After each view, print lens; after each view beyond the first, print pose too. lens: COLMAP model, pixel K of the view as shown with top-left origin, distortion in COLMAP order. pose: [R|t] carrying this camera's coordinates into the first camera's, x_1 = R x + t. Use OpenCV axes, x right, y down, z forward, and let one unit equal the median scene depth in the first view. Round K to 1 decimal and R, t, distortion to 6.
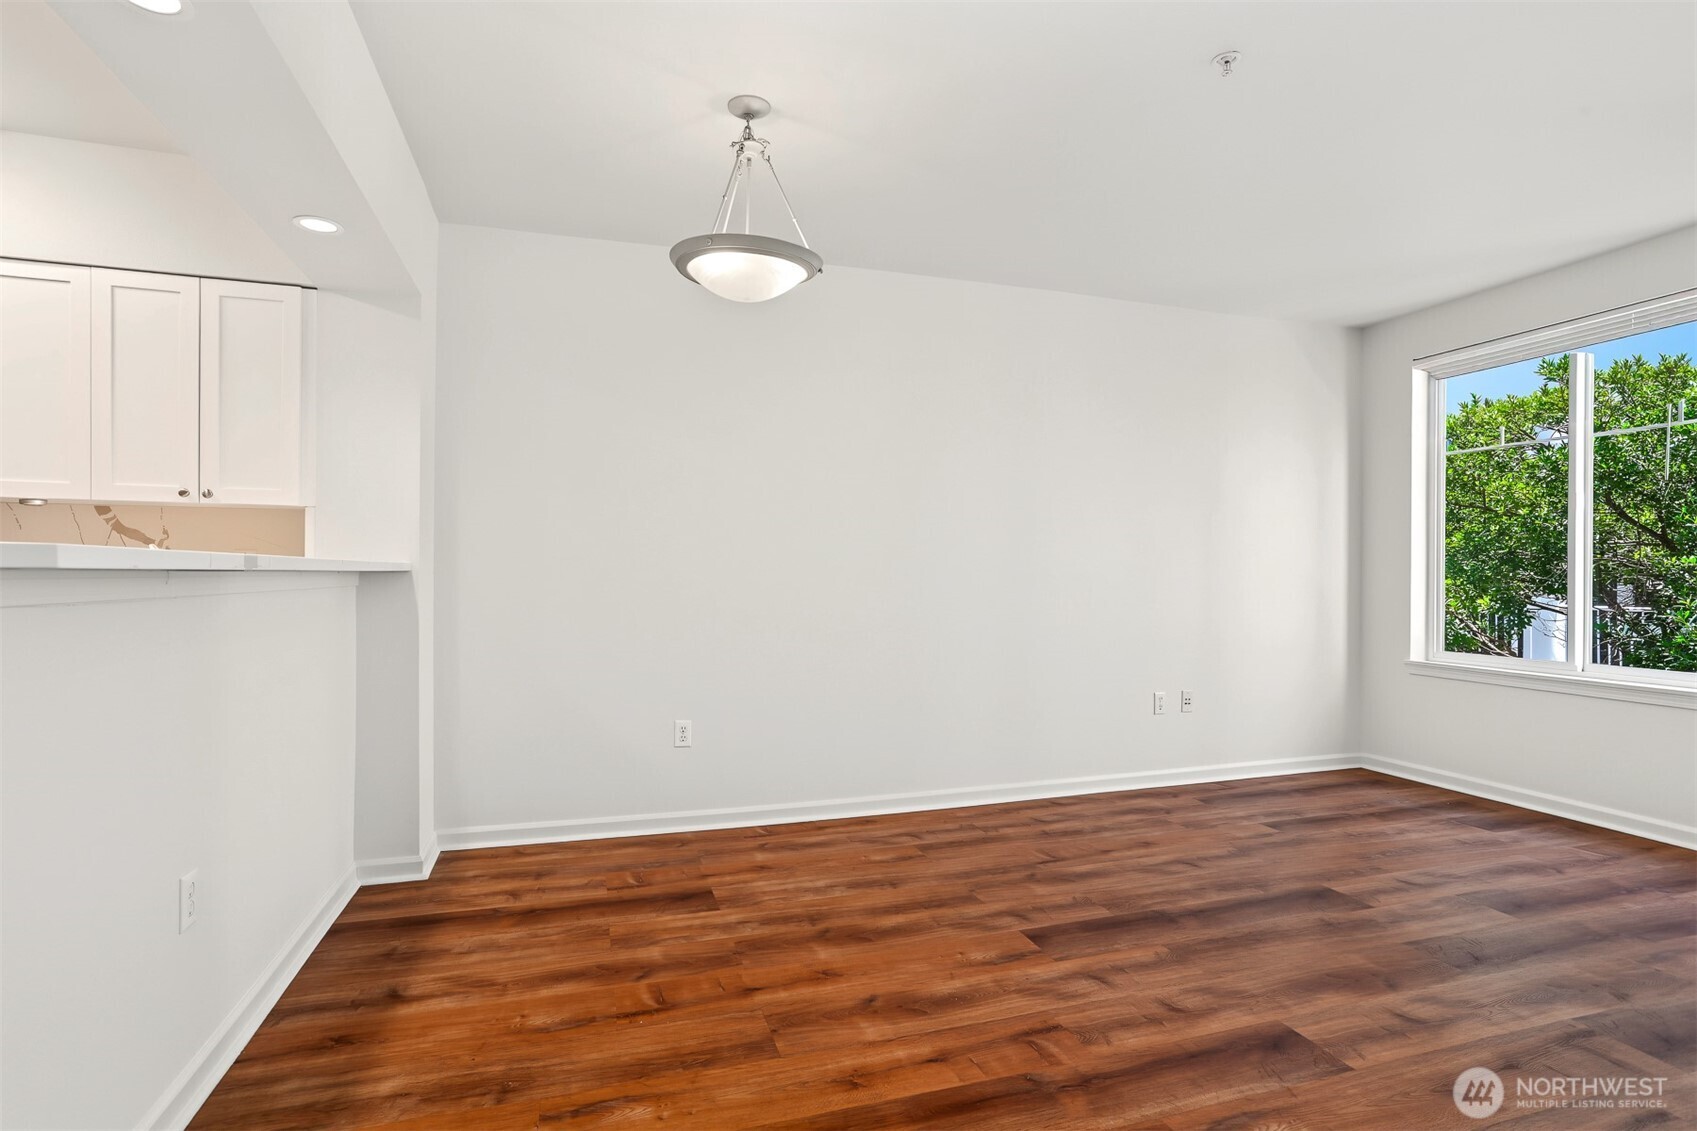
lens RADIAL K [[846.7, 0, 840.5], [0, 846.7, 552.9], [0, 0, 1]] dist [-0.058754, 0.036925]
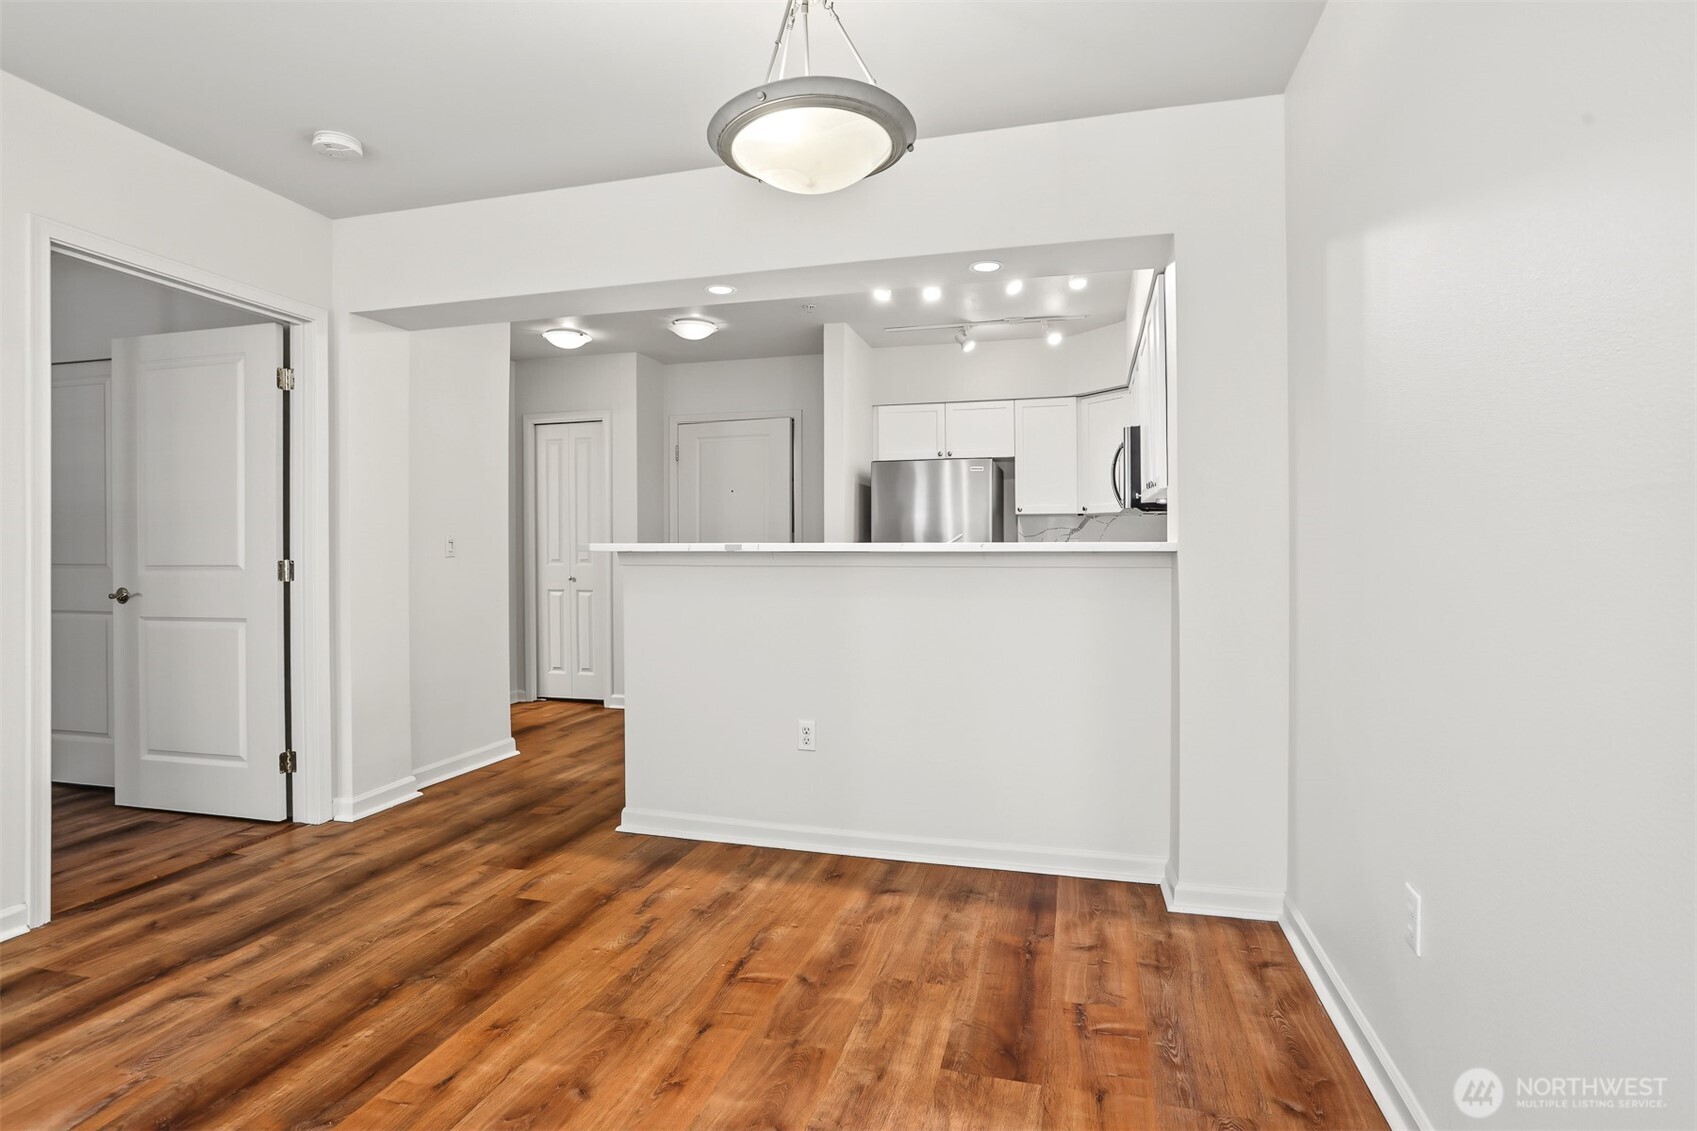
lens RADIAL K [[846.7, 0, 840.5], [0, 846.7, 552.9], [0, 0, 1]] dist [-0.058754, 0.036925]
pose [[-0.543125, 0.001354, -0.839651, 0.529738], [0.019628, 0.999746, -0.011084, 0.032862], [0.839422, -0.022501, -0.543014, 1.539985]]
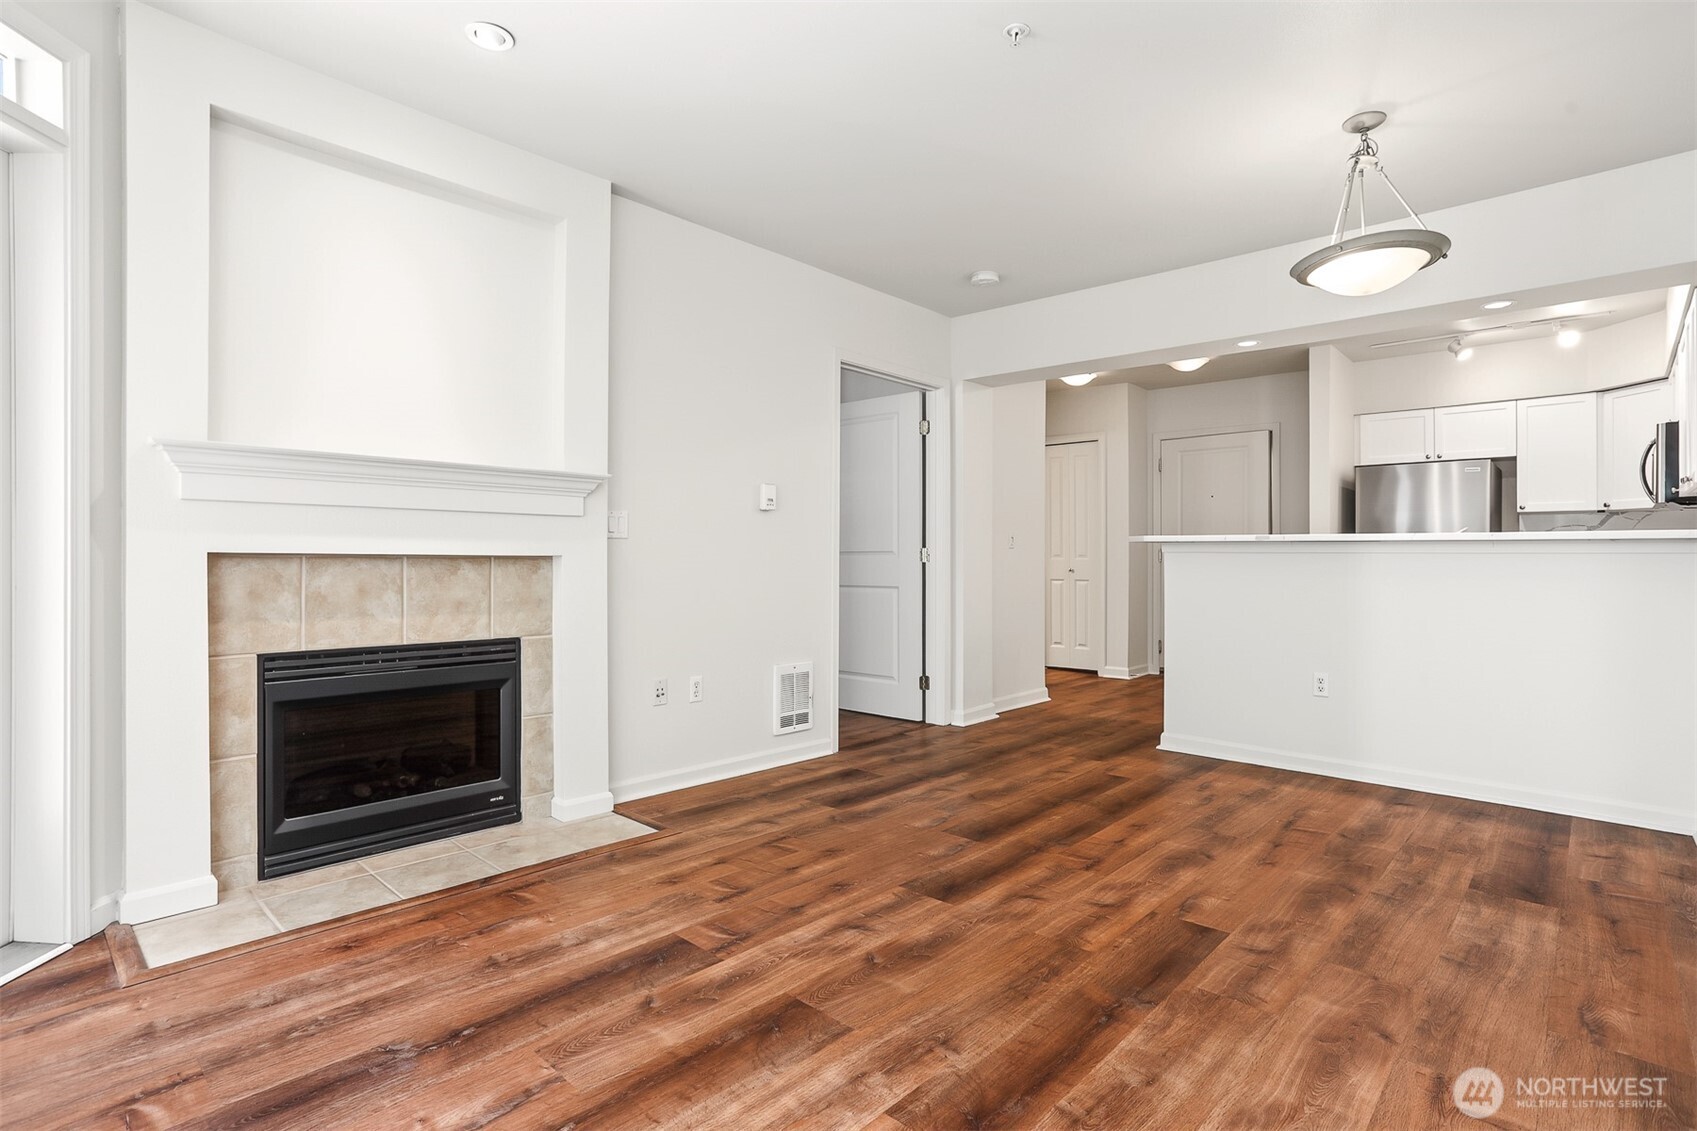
lens RADIAL K [[829.2, 0, 852.6], [0, 829.2, 556.4], [0, 0, 1]] dist [-0.042903, 0.028425]
pose [[-0.863740, -0.007557, -0.503880, 1.108943], [0.003748, 0.999764, -0.021420, 0.078292], [0.503923, -0.020390, -0.863508, 1.729199]]
